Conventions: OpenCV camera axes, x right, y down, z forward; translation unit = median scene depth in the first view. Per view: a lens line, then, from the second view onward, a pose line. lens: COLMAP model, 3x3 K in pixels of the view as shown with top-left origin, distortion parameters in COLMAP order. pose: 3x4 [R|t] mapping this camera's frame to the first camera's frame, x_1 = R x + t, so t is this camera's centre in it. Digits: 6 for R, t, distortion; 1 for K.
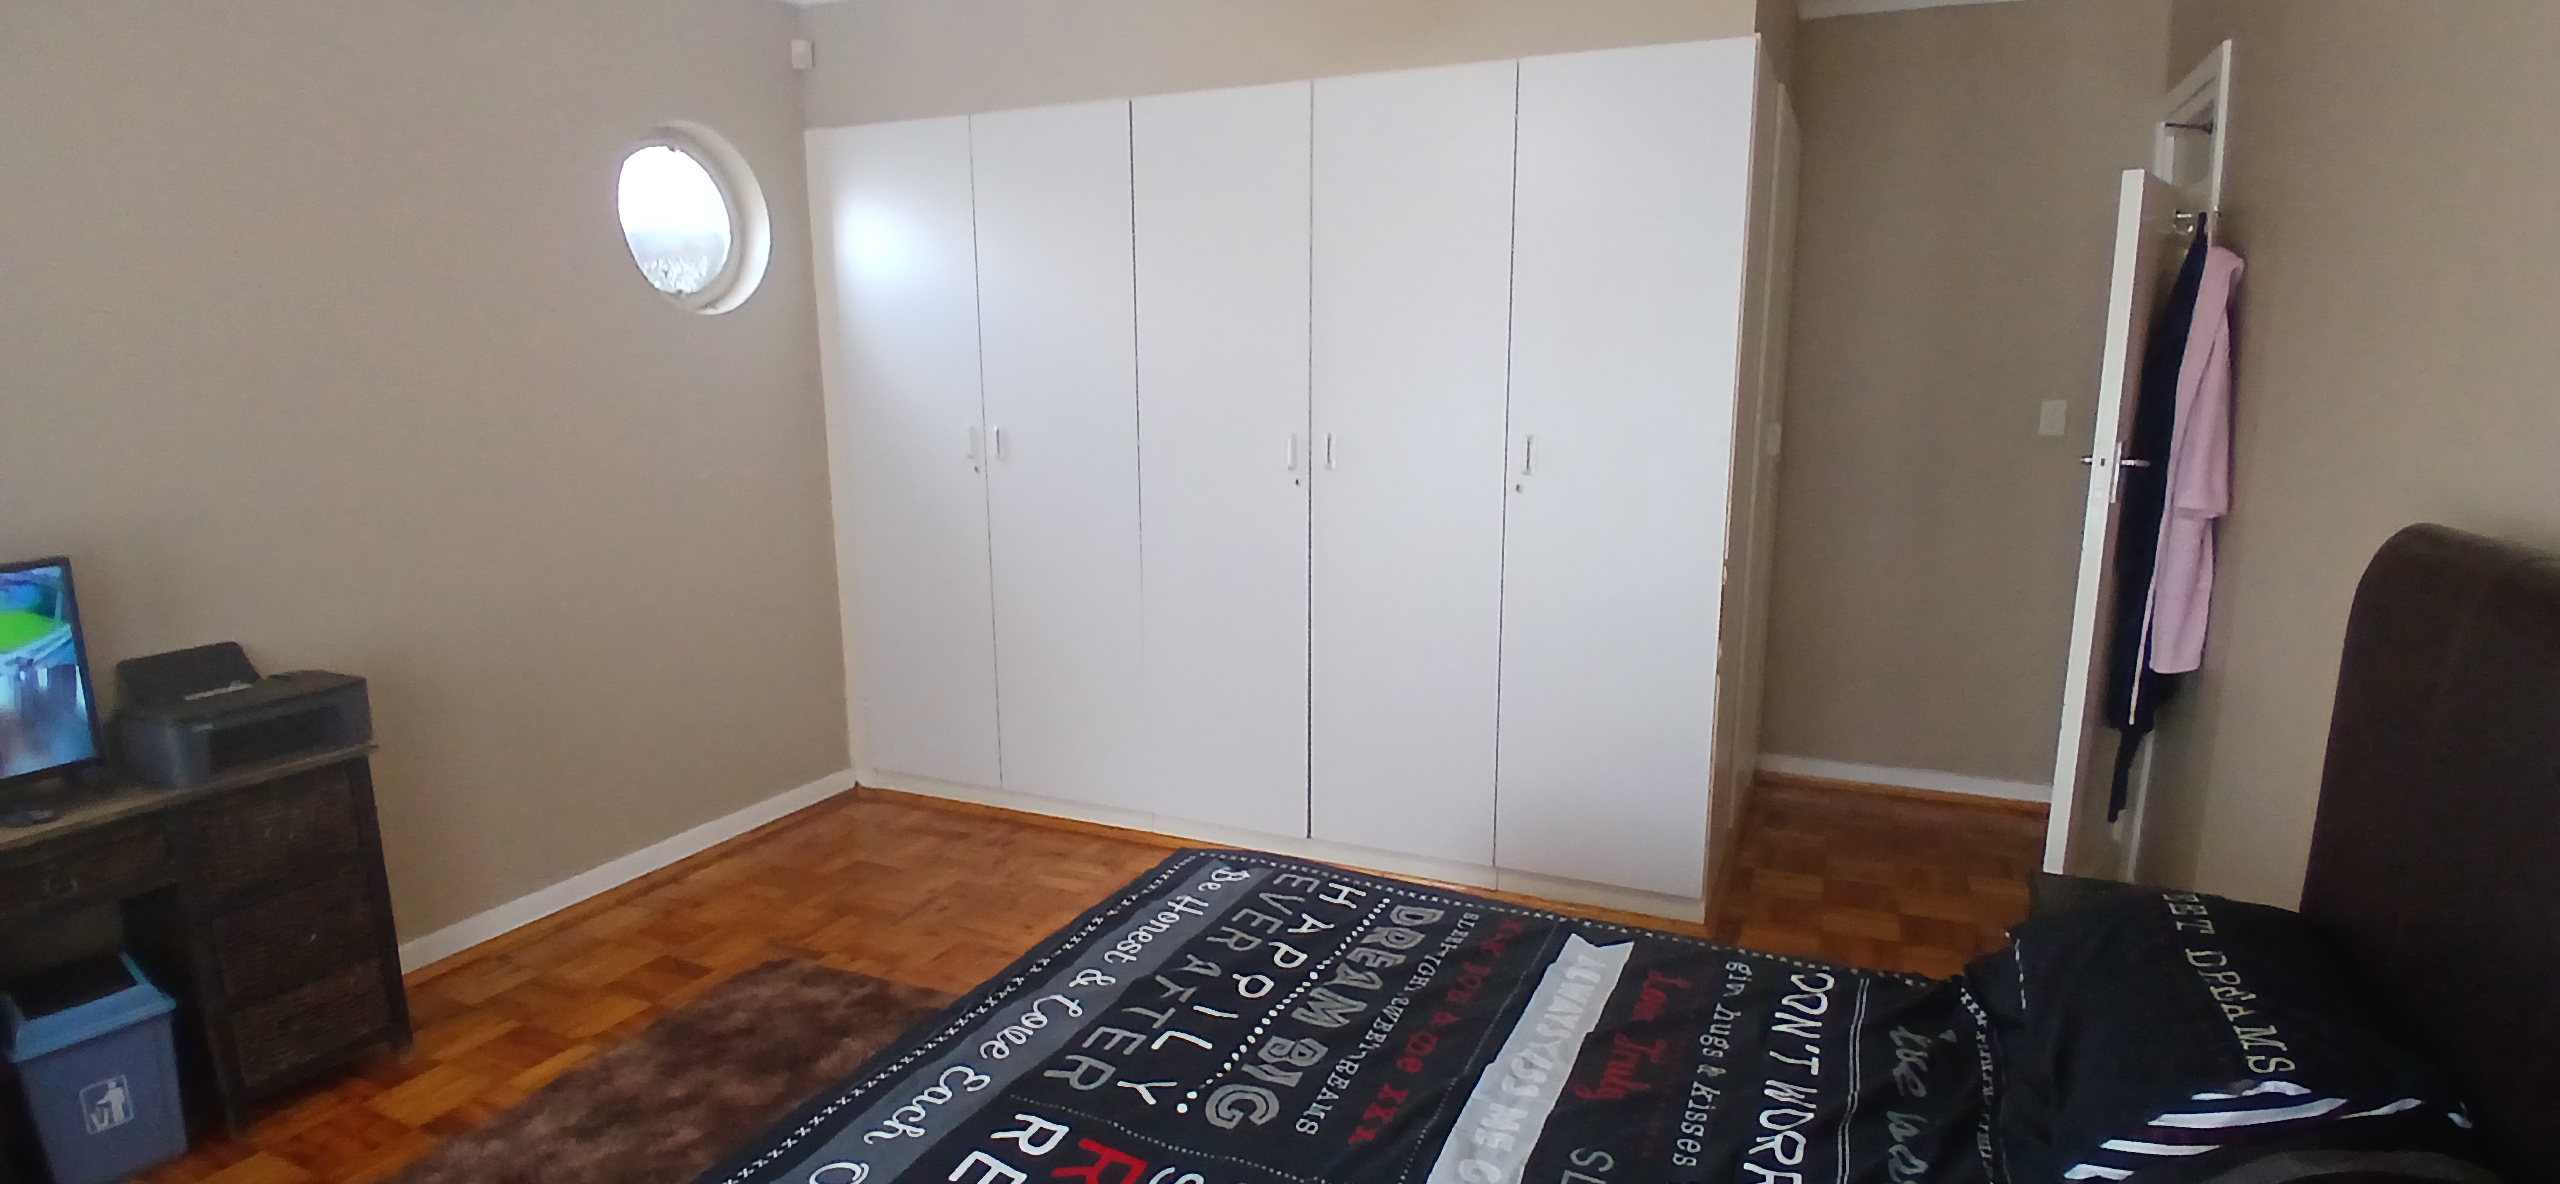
lens RADIAL K [[1280.3, 0, 1283.0], [0, 1280.3, 617.0], [0, 0, 1]] dist [0.003527, -0.048346]
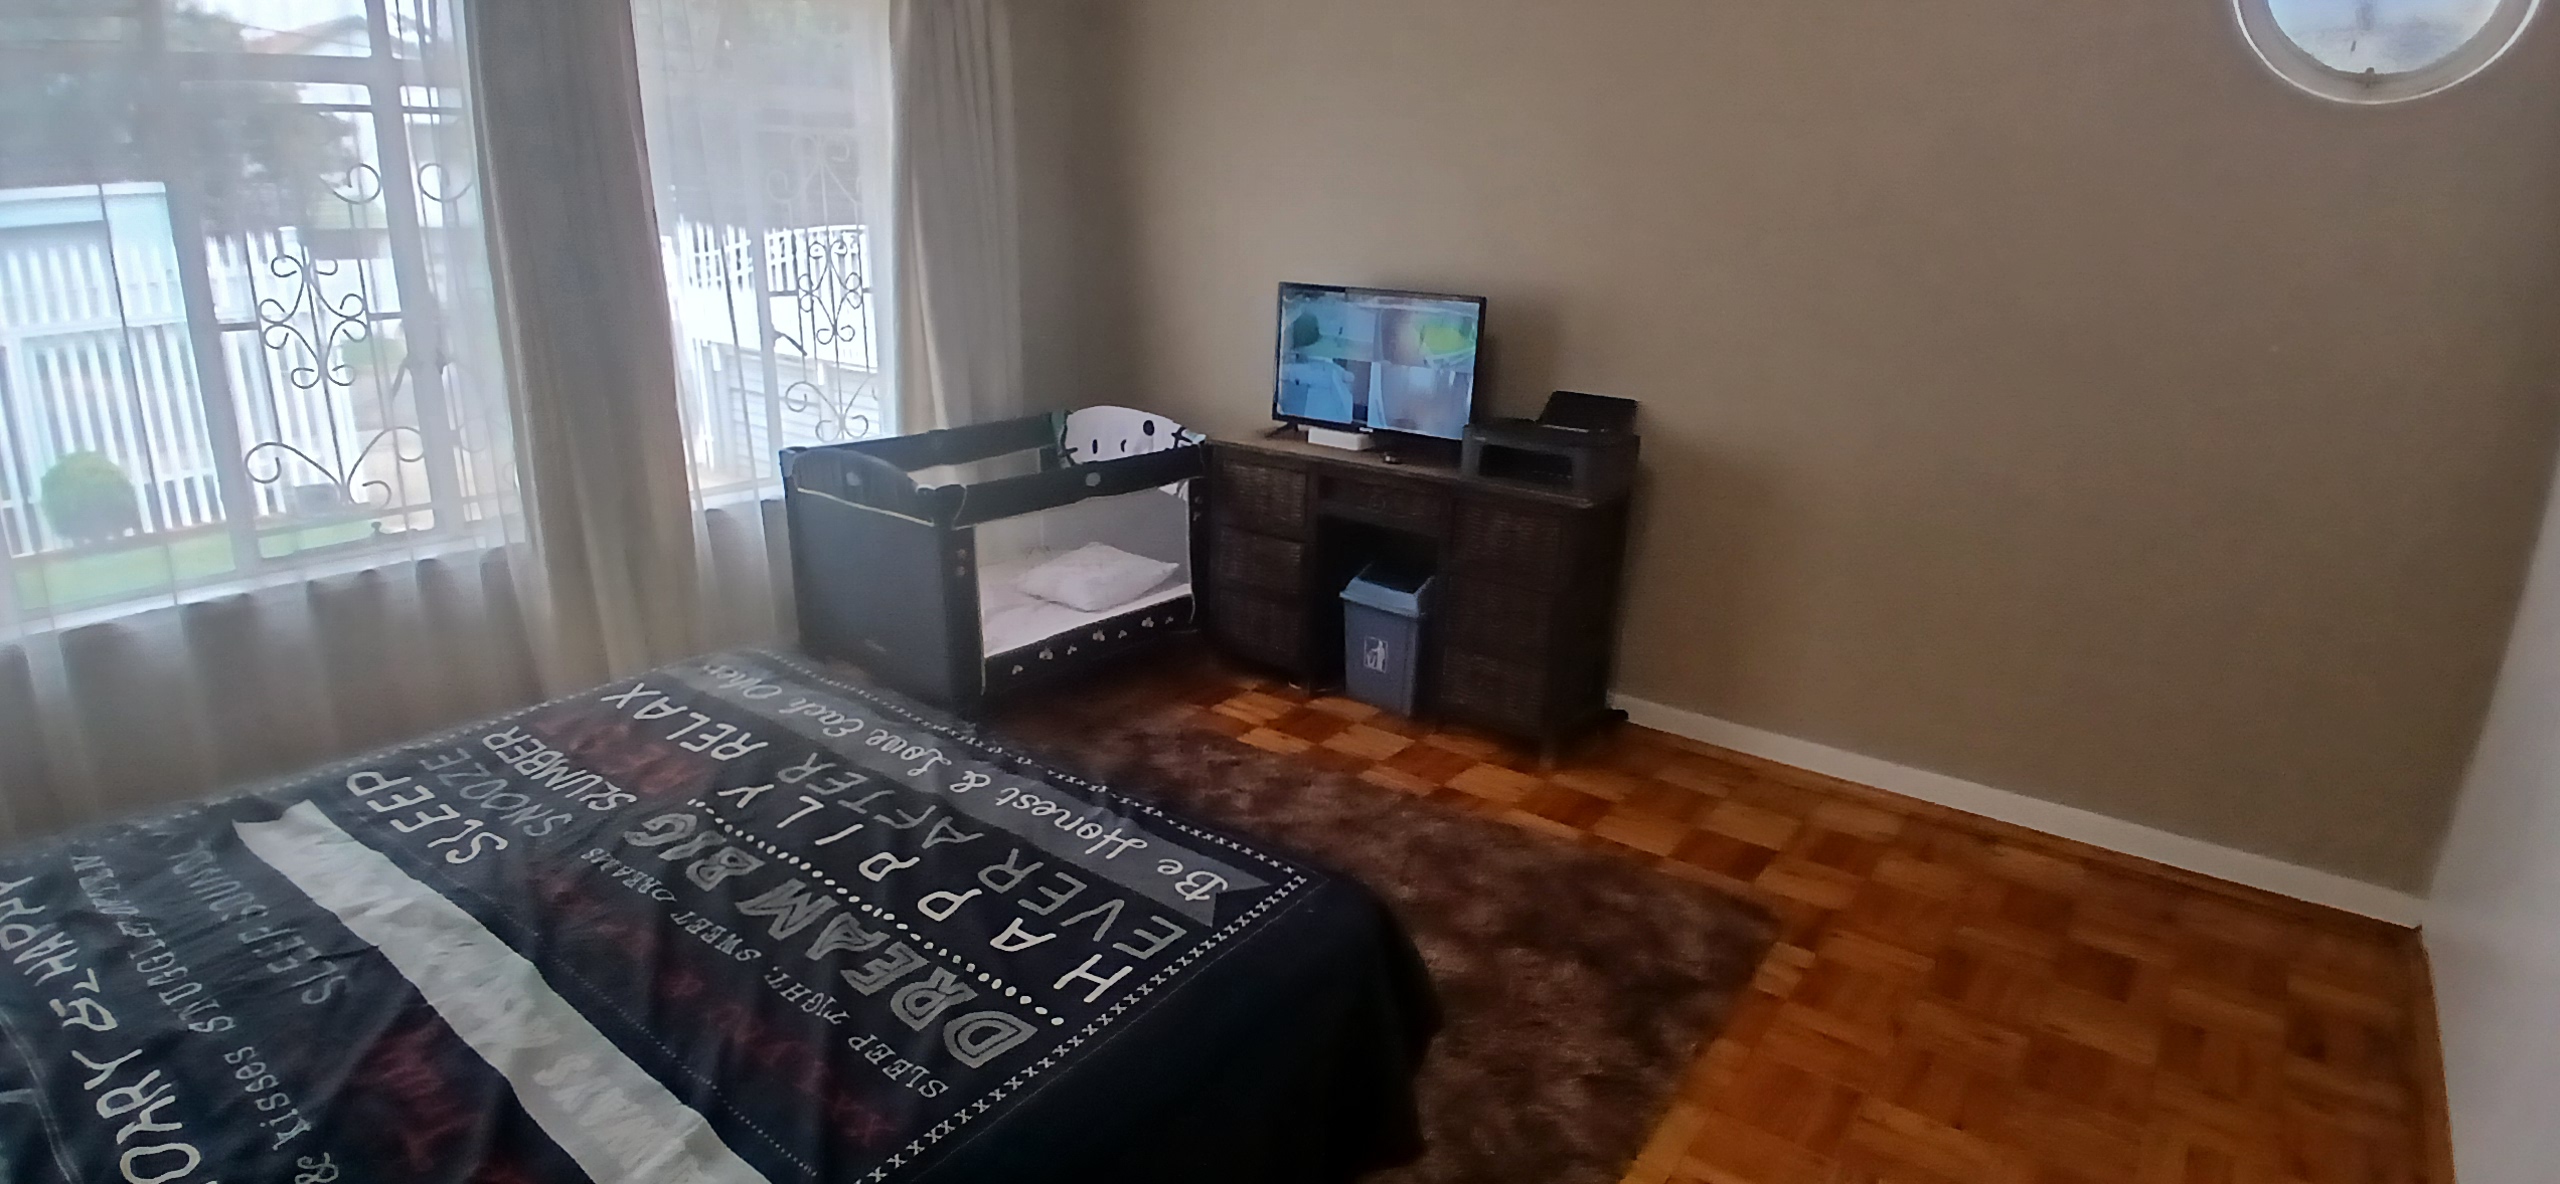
lens RADIAL K [[1280.3, 0, 1283.0], [0, 1280.3, 617.0], [0, 0, 1]] dist [0.003527, -0.048346]
pose [[-0.228146, 0.298844, -0.926629, 0.423296], [-0.210157, 0.914178, 0.346572, -0.137791], [0.950675, 0.273807, -0.145762, 0.866371]]
